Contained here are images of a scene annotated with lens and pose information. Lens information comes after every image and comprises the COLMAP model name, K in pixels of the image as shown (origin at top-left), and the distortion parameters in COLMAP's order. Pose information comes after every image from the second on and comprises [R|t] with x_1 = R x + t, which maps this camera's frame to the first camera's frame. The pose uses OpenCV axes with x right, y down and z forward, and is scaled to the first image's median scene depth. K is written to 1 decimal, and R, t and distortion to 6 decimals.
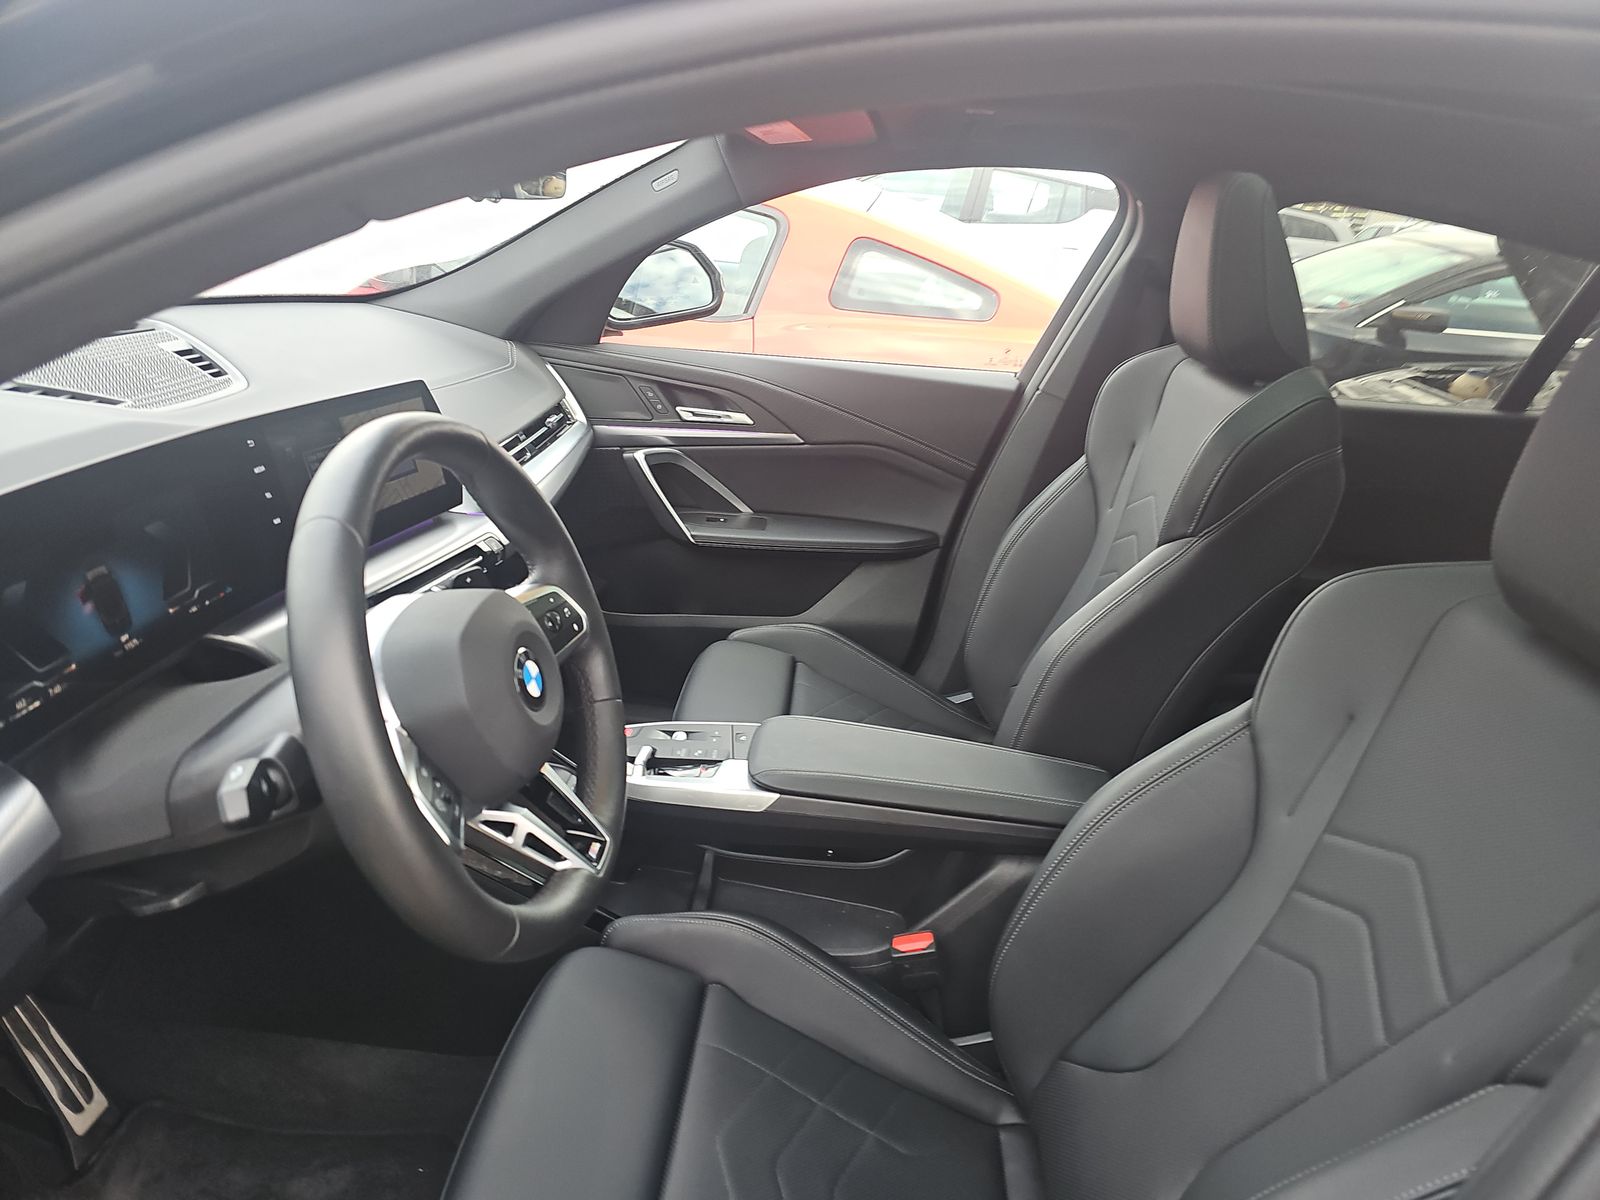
lens RADIAL K [[1046.6, 0, 797.5], [0, 1046.6, 626.1], [0, 0, 1]] dist [0.039733, -0.041232]
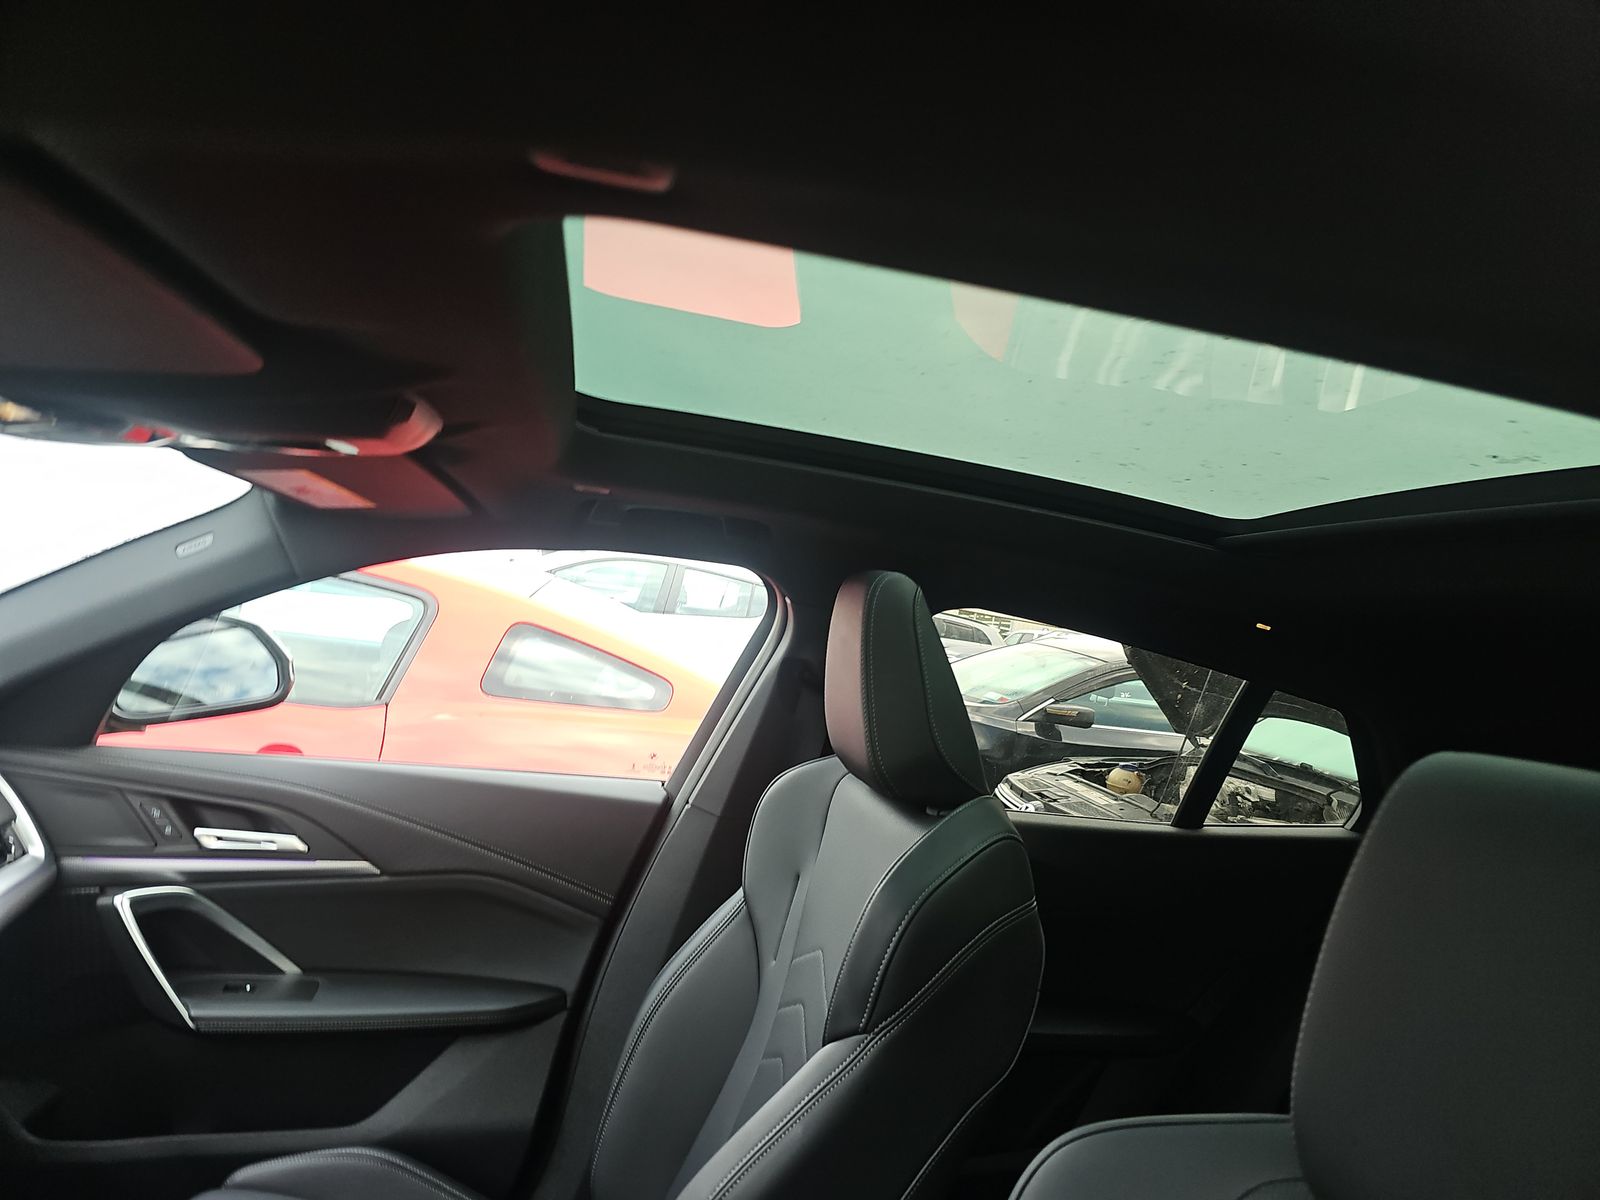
lens RADIAL K [[1046.6, 0, 797.5], [0, 1046.6, 626.1], [0, 0, 1]] dist [0.039733, -0.041232]
pose [[0.963999, 0.038491, 0.263105, 0.087020], [0.055096, 0.939081, -0.339250, -0.069139], [-0.260135, 0.341533, 0.903153, 0.179908]]
